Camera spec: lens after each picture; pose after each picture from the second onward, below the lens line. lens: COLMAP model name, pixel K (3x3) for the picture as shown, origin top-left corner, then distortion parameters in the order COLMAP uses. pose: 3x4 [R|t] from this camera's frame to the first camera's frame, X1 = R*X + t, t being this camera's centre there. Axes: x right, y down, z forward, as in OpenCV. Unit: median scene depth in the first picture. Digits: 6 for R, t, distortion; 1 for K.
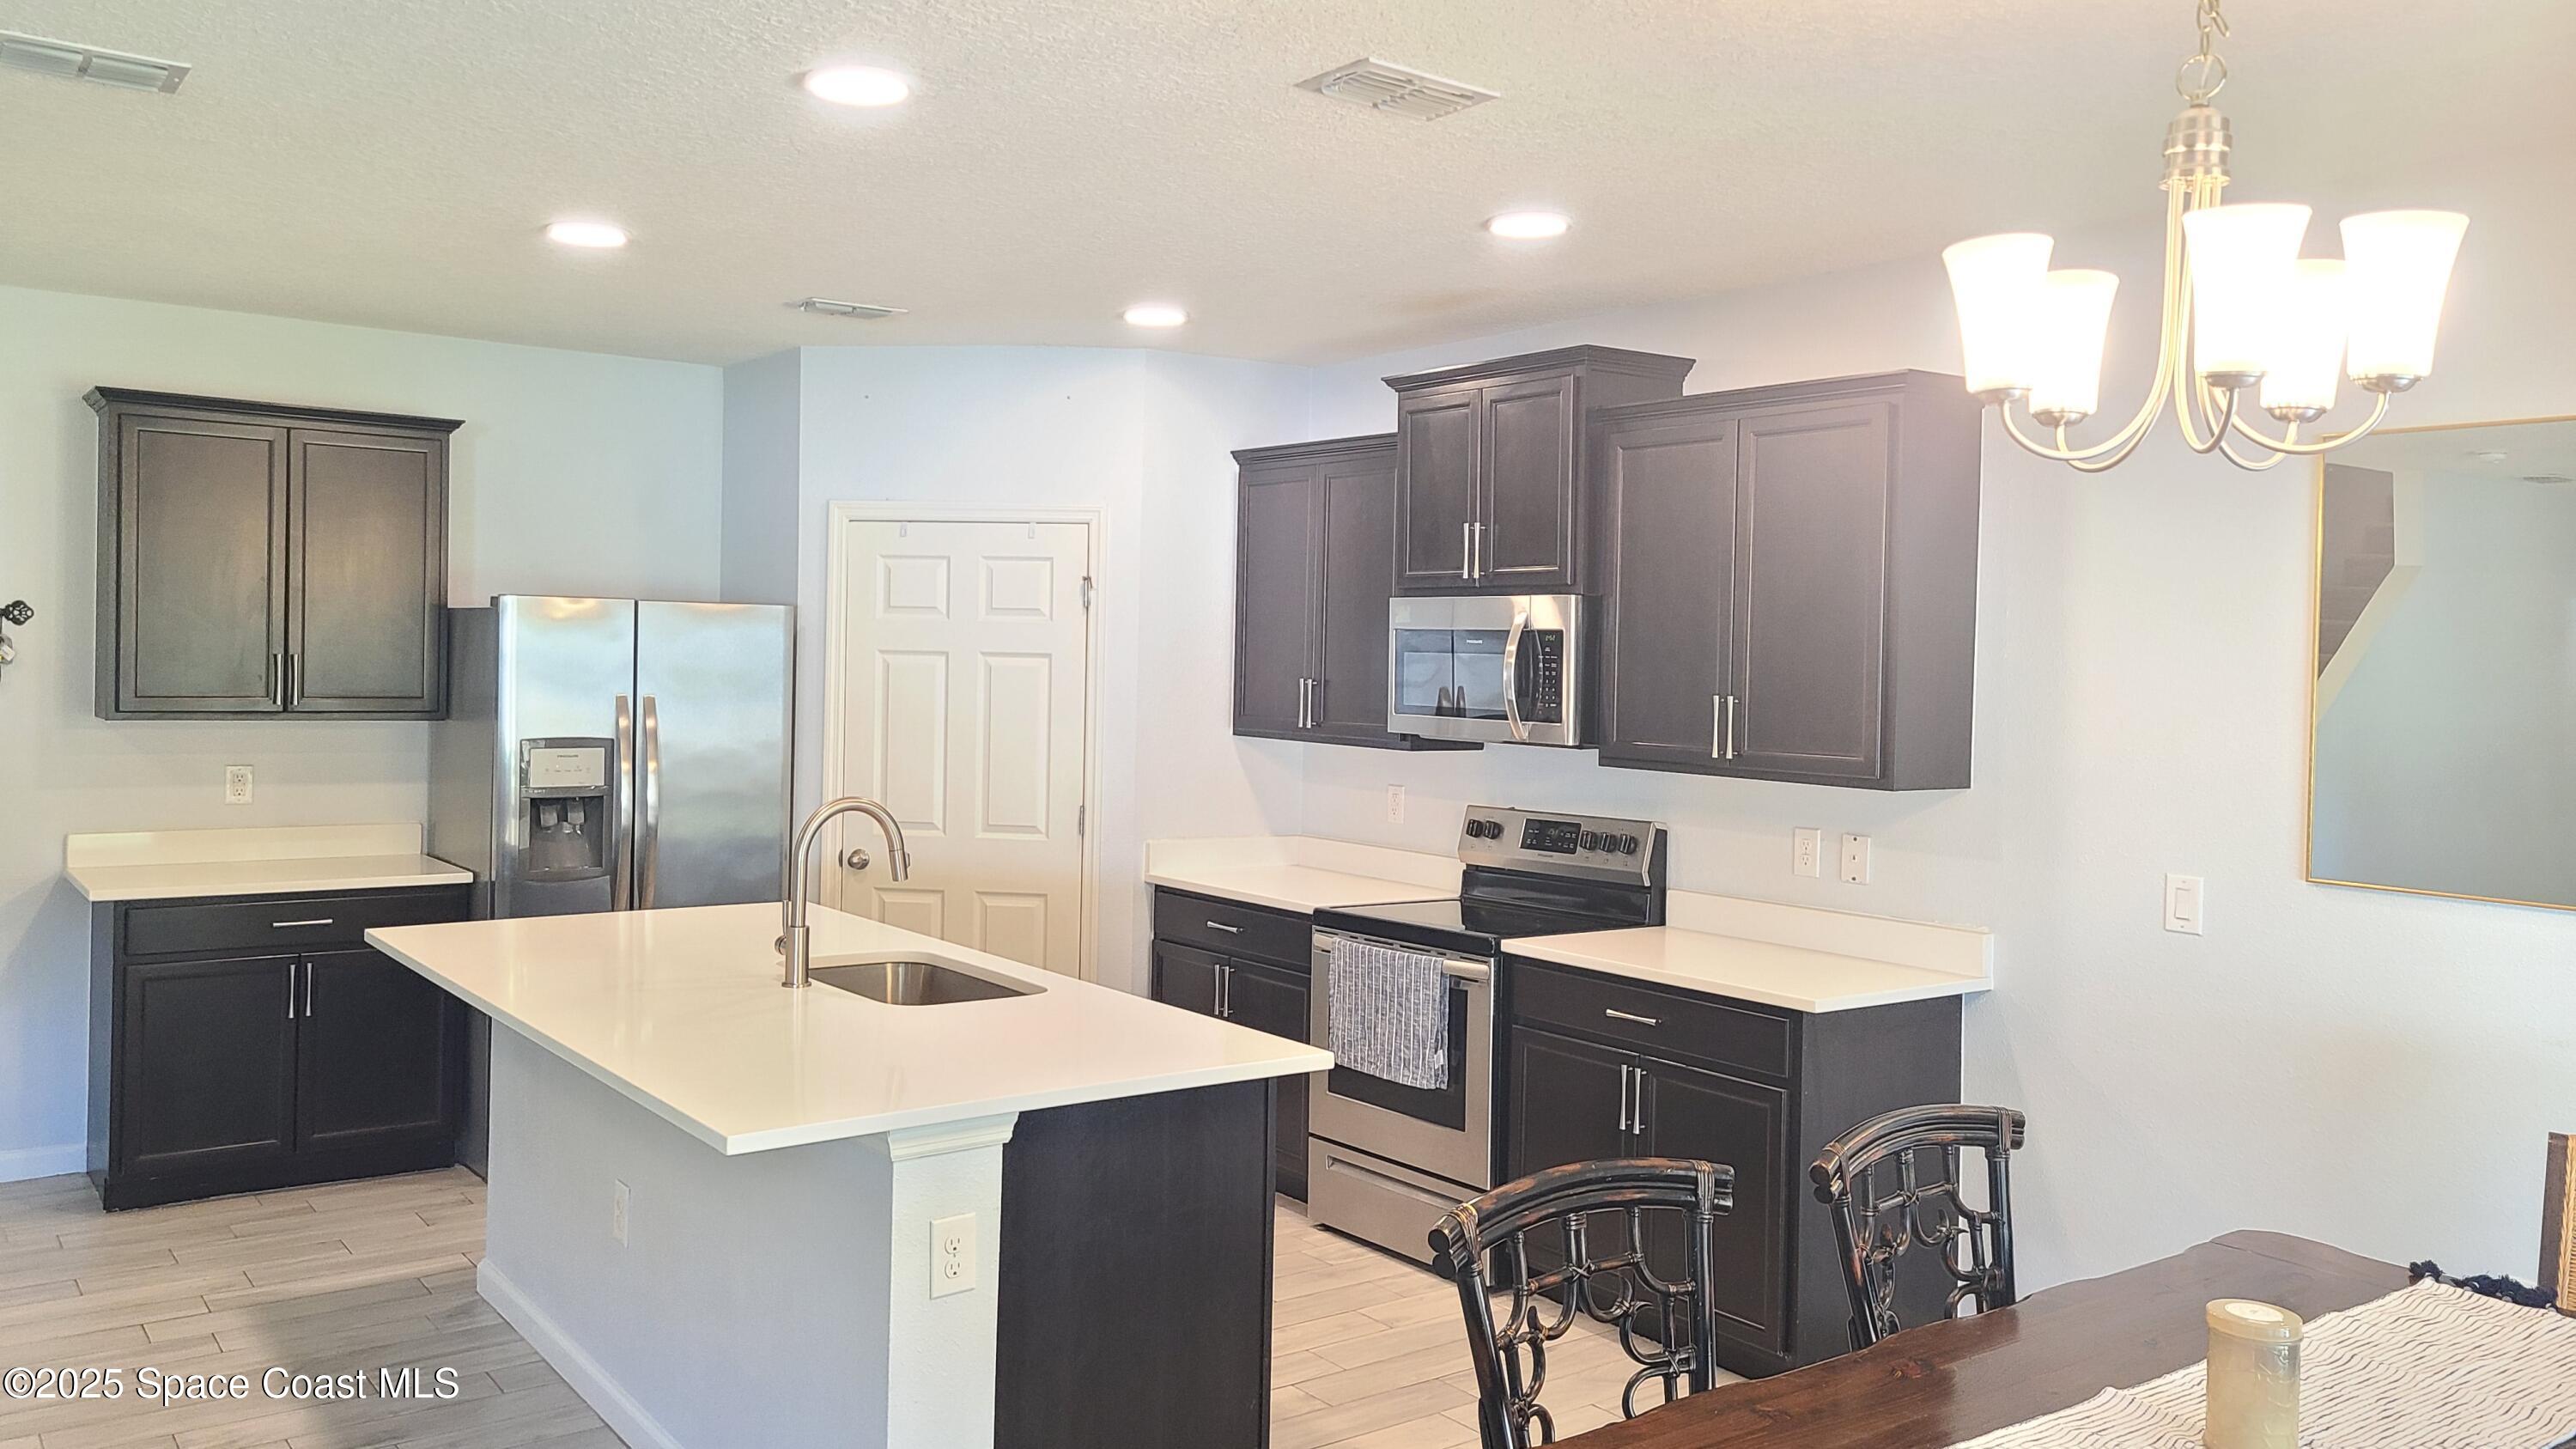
lens RADIAL K [[1934.8, 0, 1294.3], [0, 1934.8, 736.5], [0, 0, 1]] dist [0.037157, -0.006385]
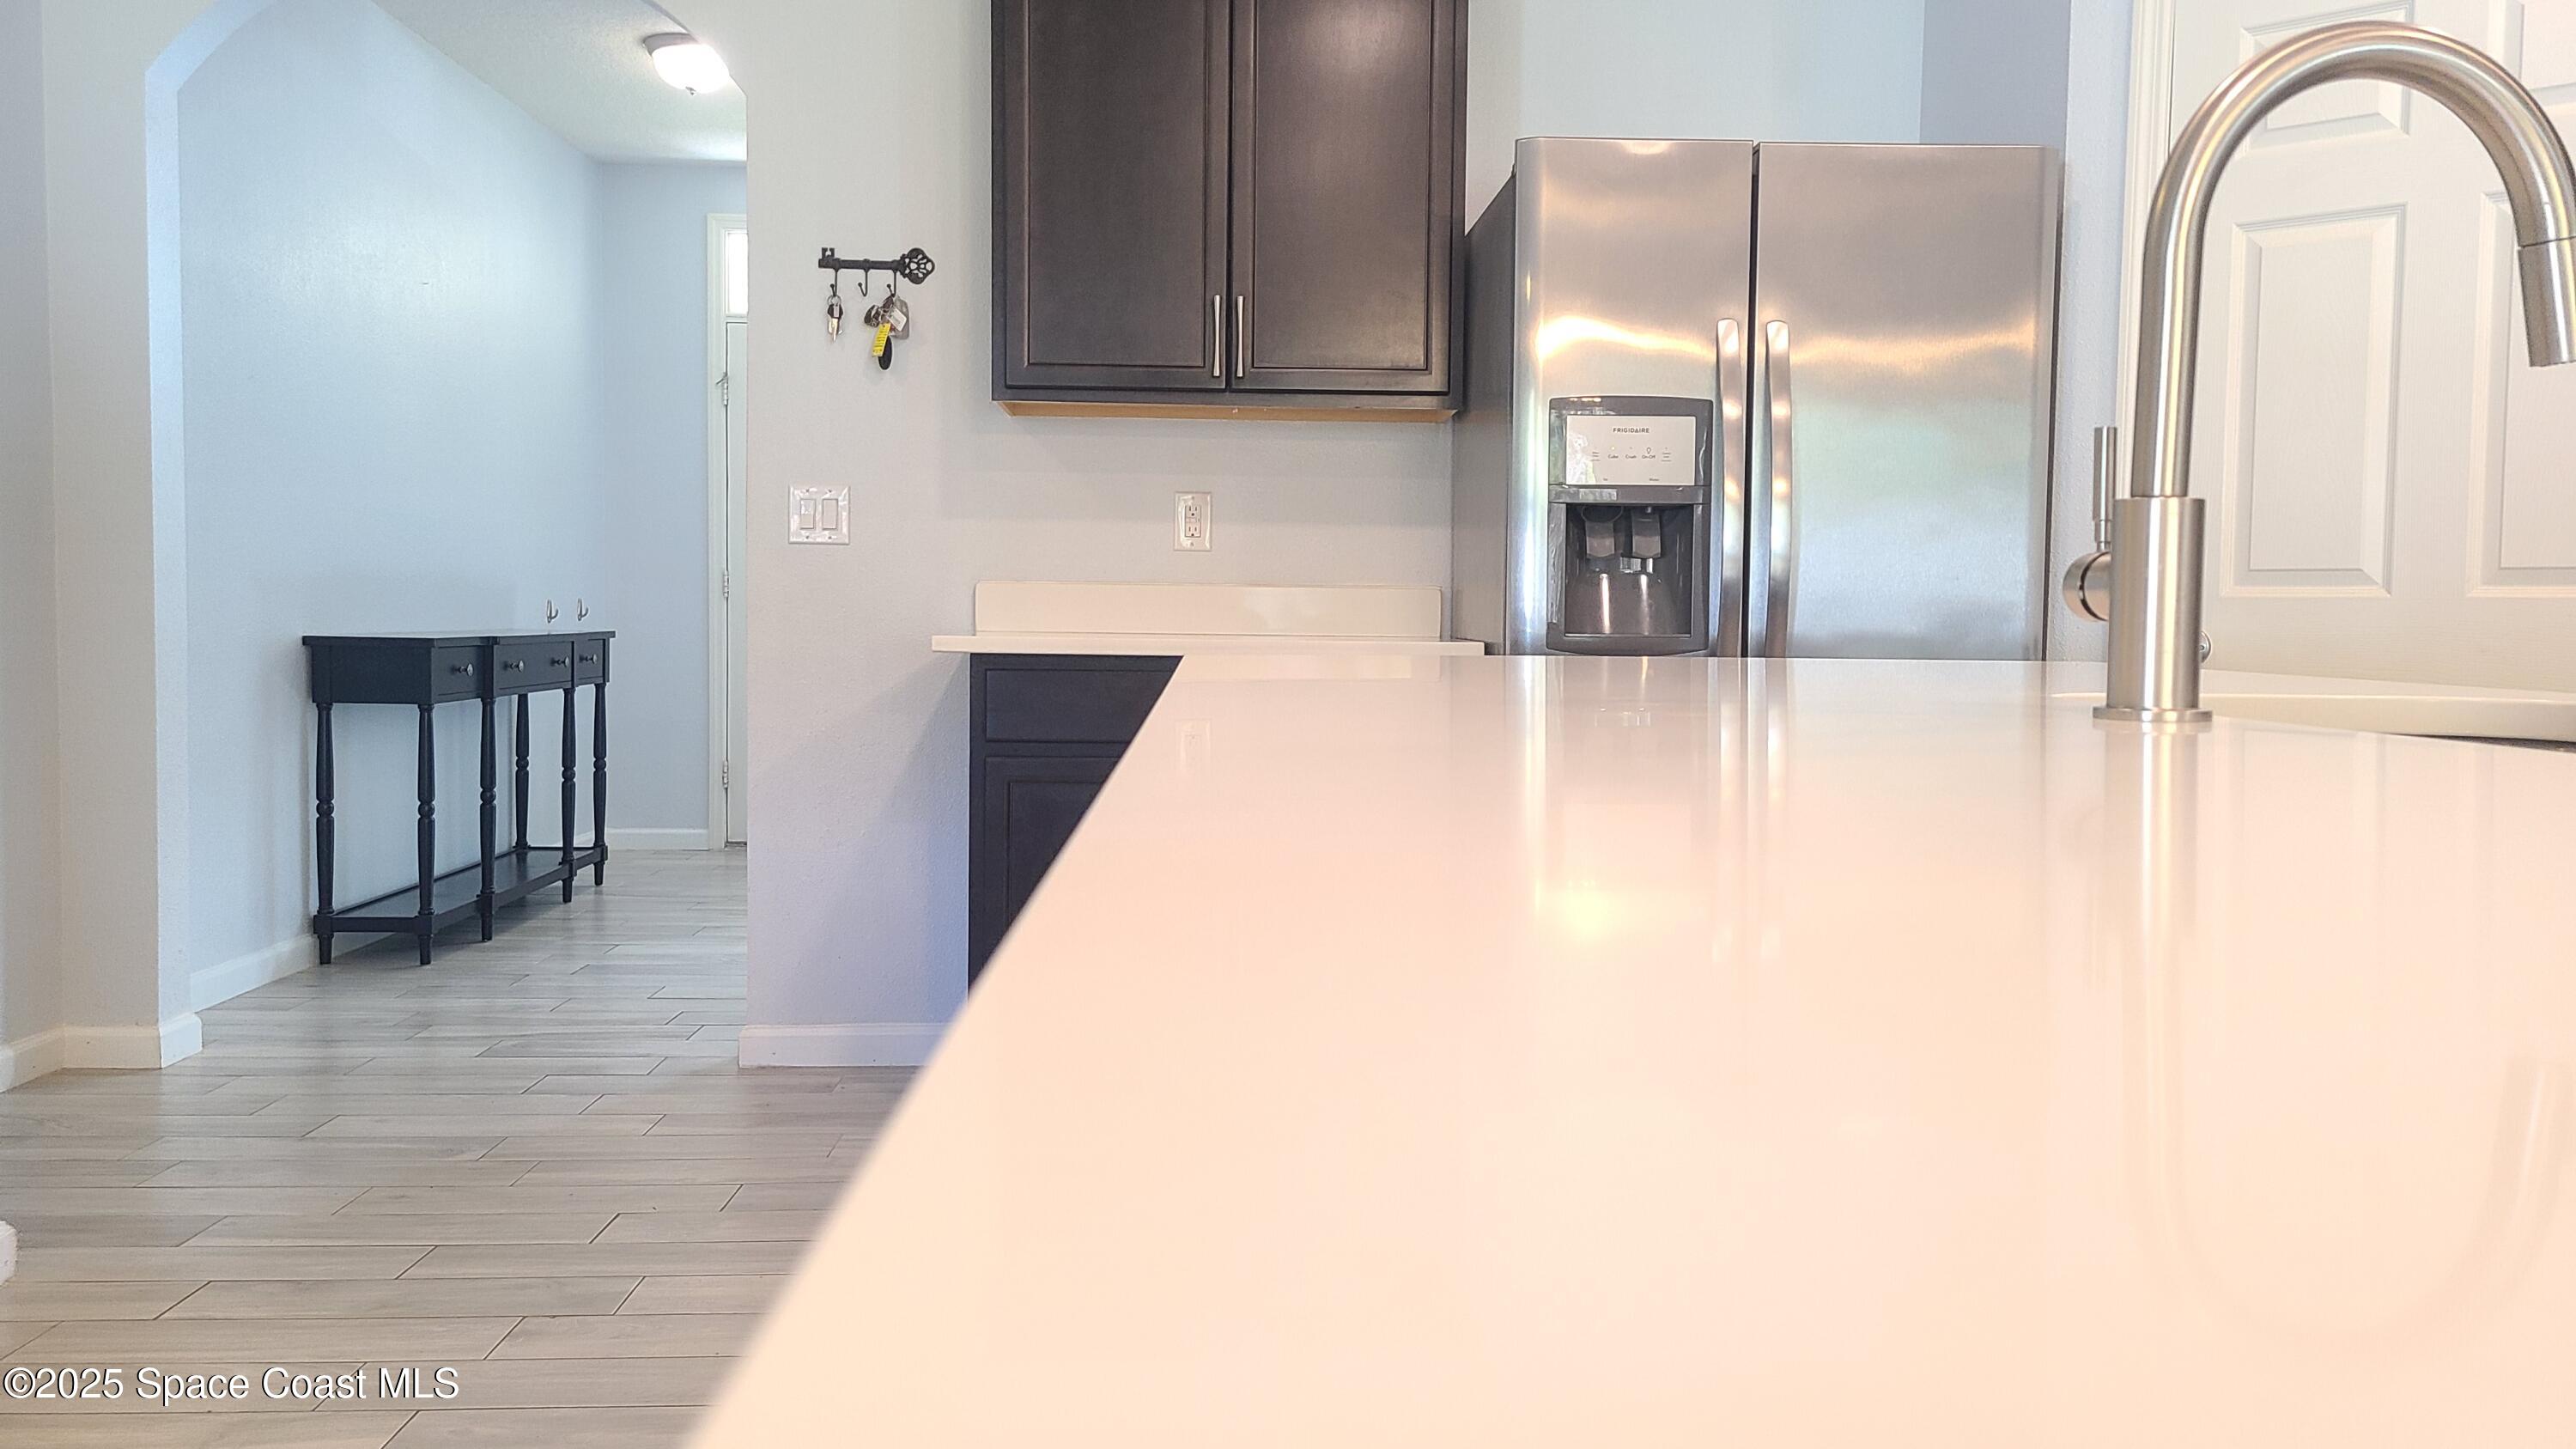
lens RADIAL K [[1934.8, 0, 1305.3], [0, 1934.8, 732.5], [0, 0, 1]] dist [0.037157, -0.006385]
pose [[0.835994, 0.012493, -0.548596, -0.138591], [-0.006443, 0.999895, 0.012951, 0.090686], [0.548700, -0.007292, 0.835987, 0.465501]]
